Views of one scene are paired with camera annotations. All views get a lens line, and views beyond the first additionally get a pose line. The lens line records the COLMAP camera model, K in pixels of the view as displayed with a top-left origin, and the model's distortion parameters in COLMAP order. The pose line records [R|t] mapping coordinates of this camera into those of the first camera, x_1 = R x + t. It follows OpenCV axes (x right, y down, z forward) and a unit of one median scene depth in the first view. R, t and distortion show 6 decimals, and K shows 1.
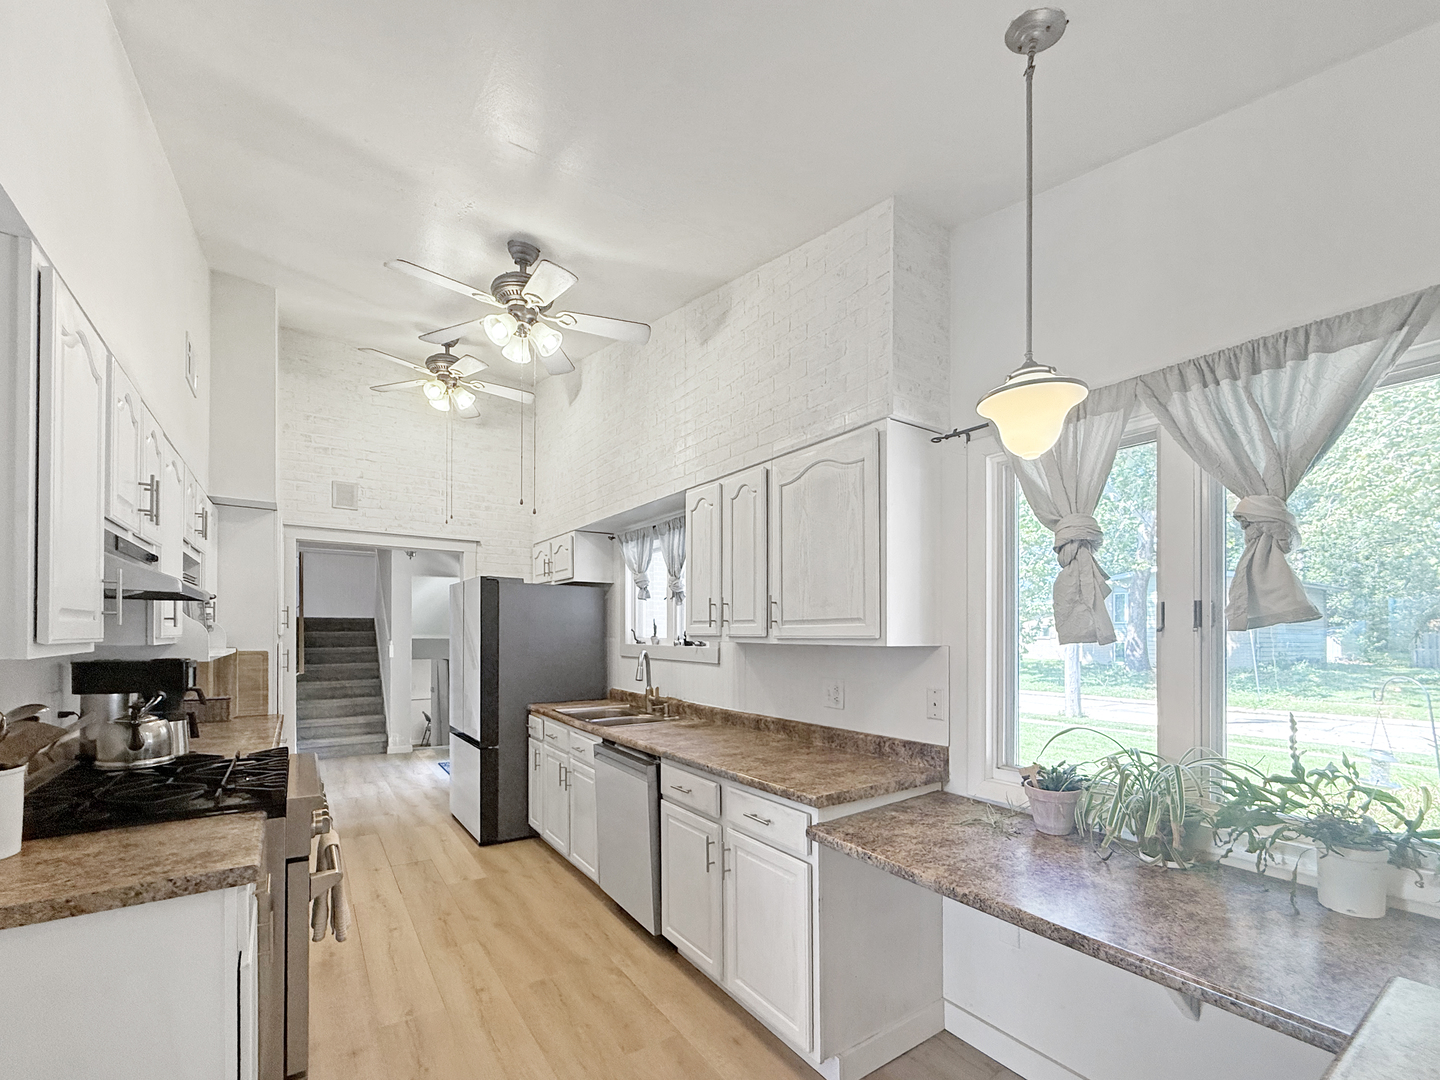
lens RADIAL K [[631.2, 0, 722.8], [0, 631.2, 630.3], [0, 0, 1]] dist [0.000656, -0.000026]
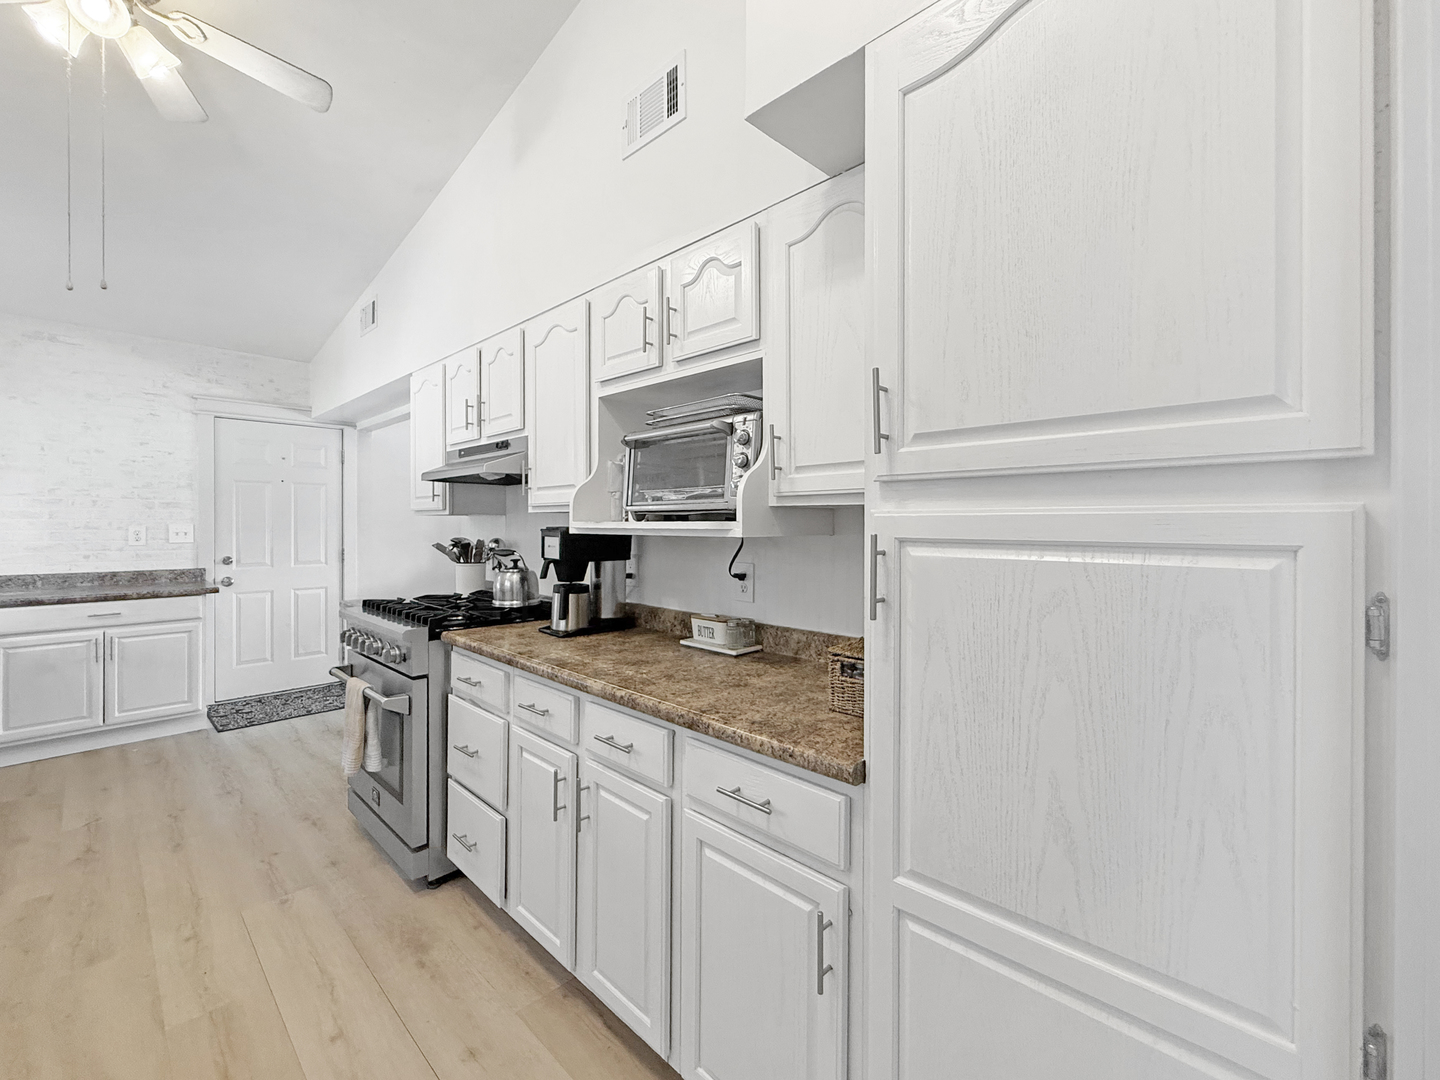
lens RADIAL K [[615.8, 0, 704.1], [0, 615.8, 523.8], [0, 0, 1]] dist [0.002118, 0.000273]
pose [[-0.981755, -0.005546, -0.190068, -0.795834], [-0.004920, 0.999981, -0.003765, 0.039833], [0.190086, -0.002761, -0.981764, 1.727887]]
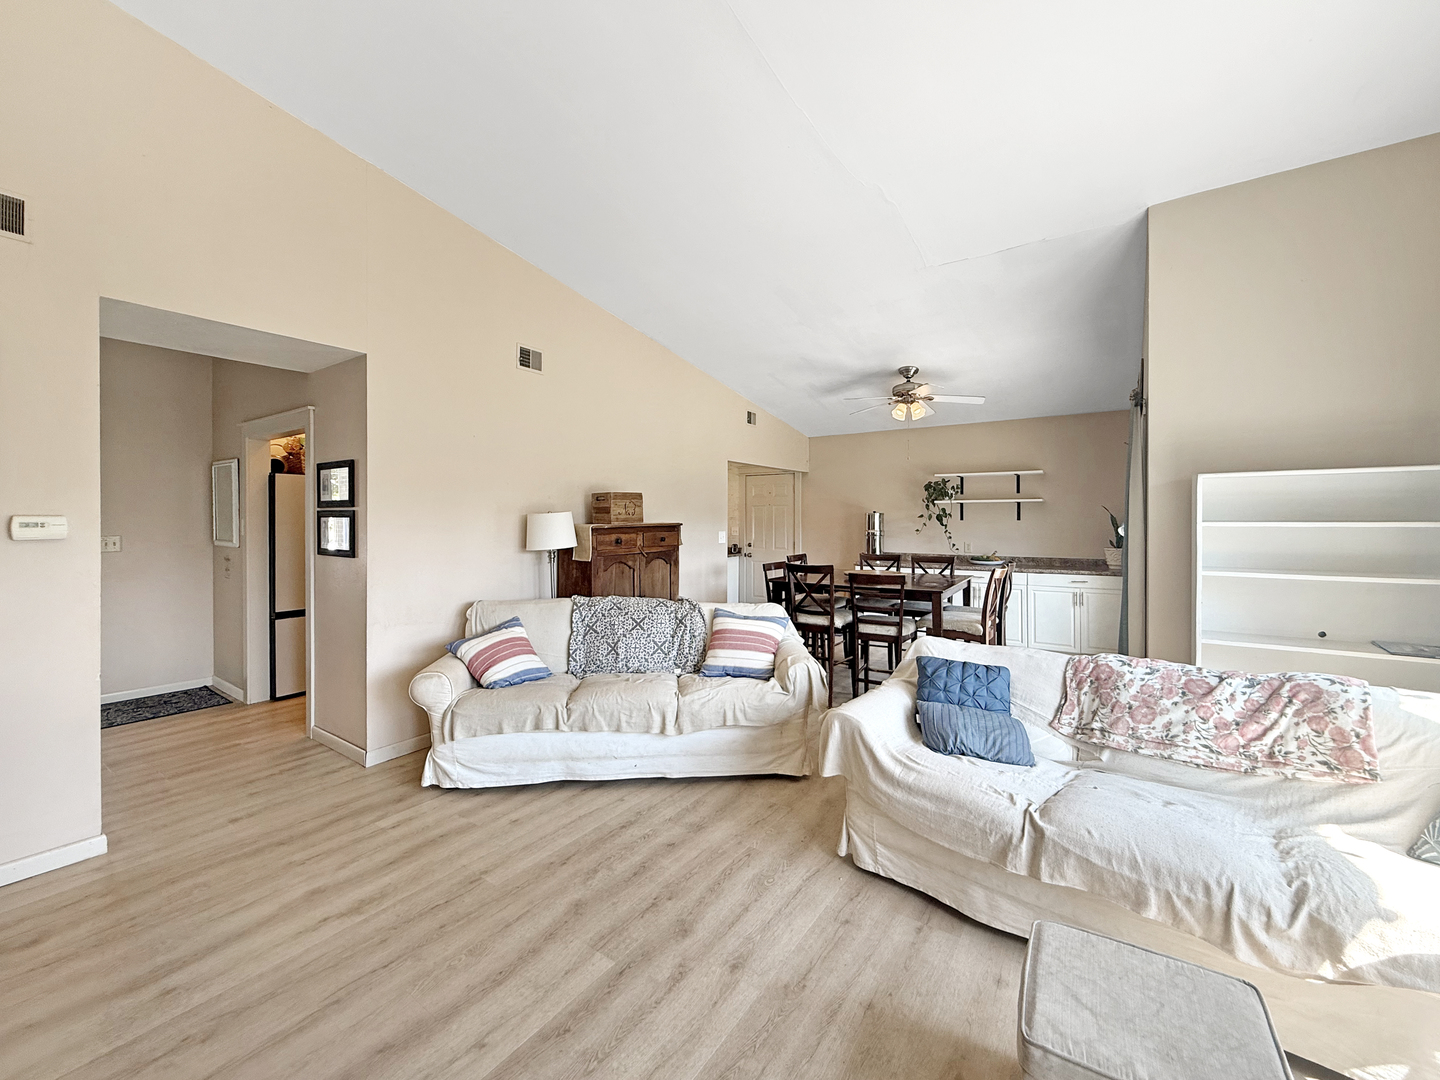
lens RADIAL K [[575.2, 0, 716.4], [0, 575.2, 521.8], [0, 0, 1]] dist [-0.001112, -0.000123]
pose [[-0.357077, -0.007923, 0.934041, -2.737970], [-0.005532, 0.999964, 0.006368, -0.007387], [-0.934058, -0.002893, -0.357109, 1.186987]]
